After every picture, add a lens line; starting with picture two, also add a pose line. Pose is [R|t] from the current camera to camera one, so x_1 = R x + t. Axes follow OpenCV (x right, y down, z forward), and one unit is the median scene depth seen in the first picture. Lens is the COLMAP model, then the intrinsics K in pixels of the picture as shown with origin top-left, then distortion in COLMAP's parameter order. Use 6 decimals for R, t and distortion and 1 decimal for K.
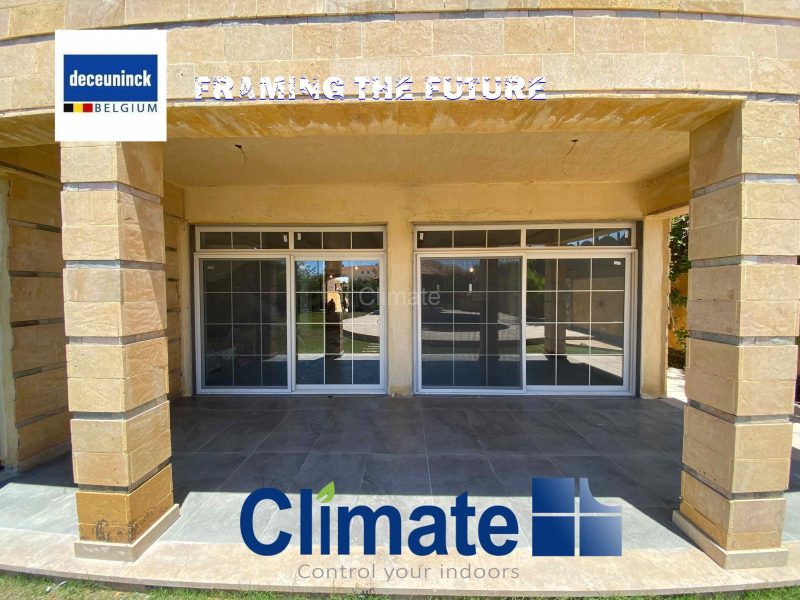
lens RADIAL K [[323.9, 0, 397.6], [0, 323.9, 299.8], [0, 0, 1]] dist [-0.003633, -0.005331]
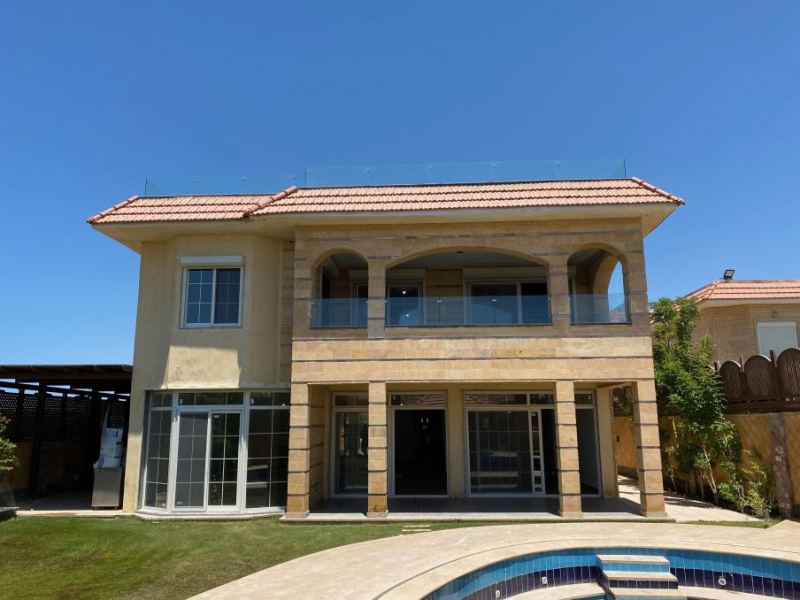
lens RADIAL K [[608.3, 0, 402.5], [0, 608.3, 310.3], [0, 0, 1]] dist [0.044858, -0.058344]
pose [[0.999792, -0.007333, -0.019007, -0.529344], [0.003204, 0.977964, -0.208748, 0.042322], [0.020119, 0.208644, 0.977785, -5.743092]]
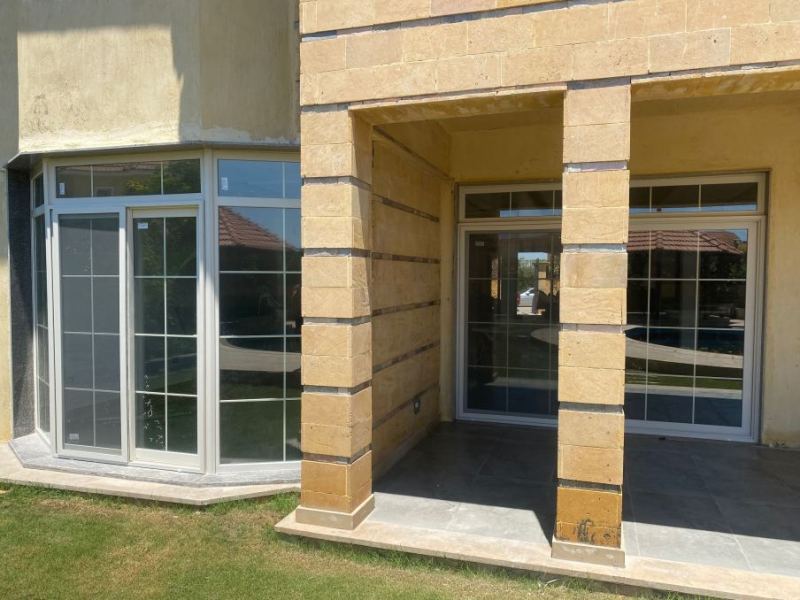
lens RADIAL K [[608.3, 0, 396.1], [0, 608.3, 303.2], [0, 0, 1]] dist [0.044858, -0.058344]
pose [[0.958633, 0.022125, -0.283783, -0.985337], [-0.017785, 0.999682, 0.017860, 0.030580], [0.284088, -0.012074, 0.958722, -0.901336]]
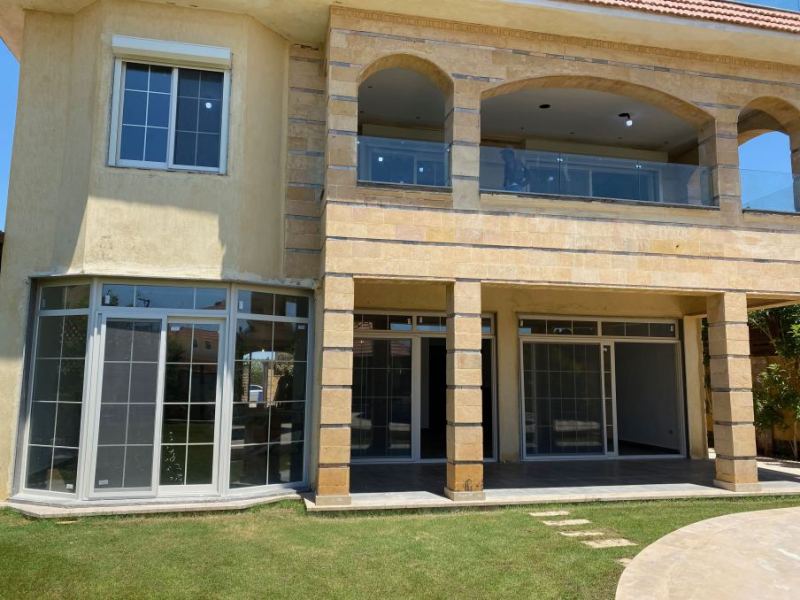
lens RADIAL K [[608.3, 0, 395.5], [0, 608.3, 303.4], [0, 0, 1]] dist [0.044858, -0.058344]
pose [[0.973151, 0.040960, 0.226494, -2.329498], [-0.006350, 0.988441, -0.151470, 0.188545], [-0.230080, 0.145965, 0.962163, -2.808315]]
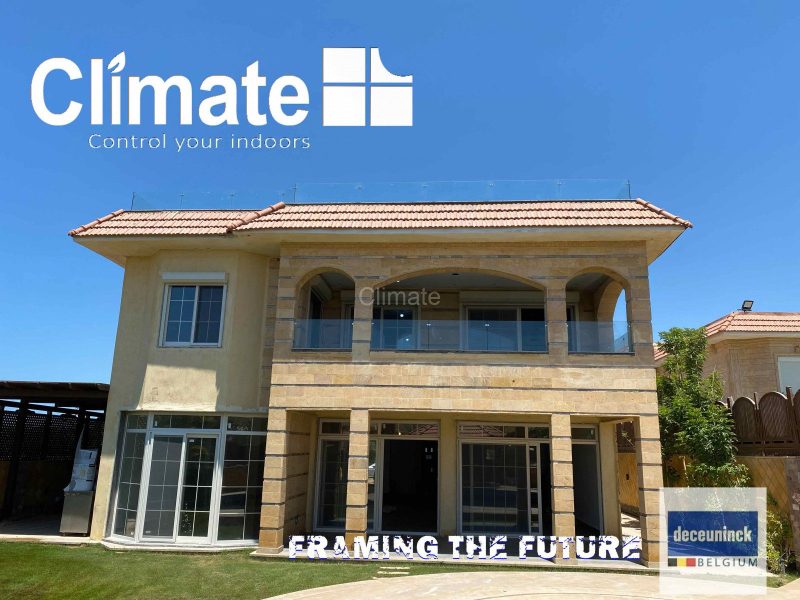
lens RADIAL K [[608.3, 0, 400.0], [0, 608.3, 307.9], [0, 0, 1]] dist [0.044858, -0.058344]
pose [[0.998353, 0.015018, -0.055375, -0.191620], [-0.028566, 0.967111, -0.252745, -0.017702], [0.049758, 0.253910, 0.965947, -5.363671]]
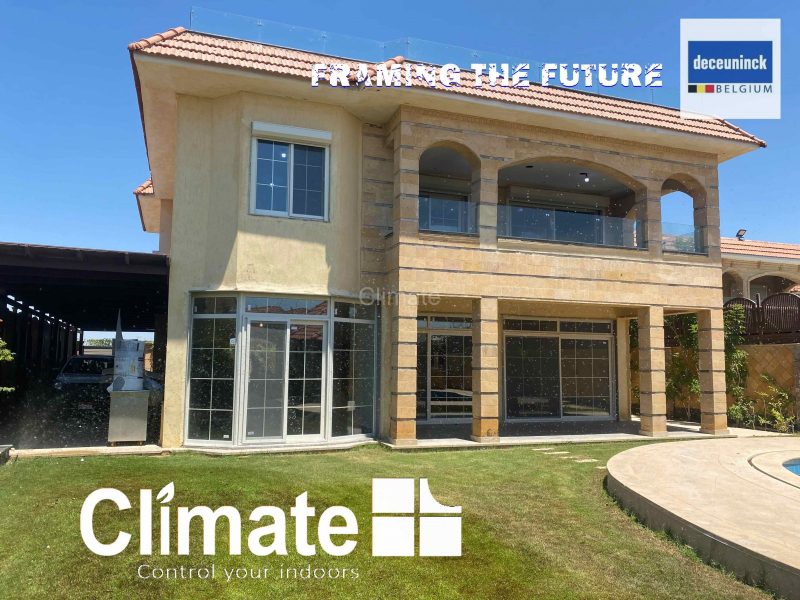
lens RADIAL K [[608.3, 0, 399.8], [0, 608.3, 309.3], [0, 0, 1]] dist [0.044858, -0.058344]
pose [[0.934218, 0.045653, 0.353769, -3.910161], [-0.004137, 0.993096, -0.117232, 0.247567], [-0.356679, 0.108057, 0.927957, -4.306560]]
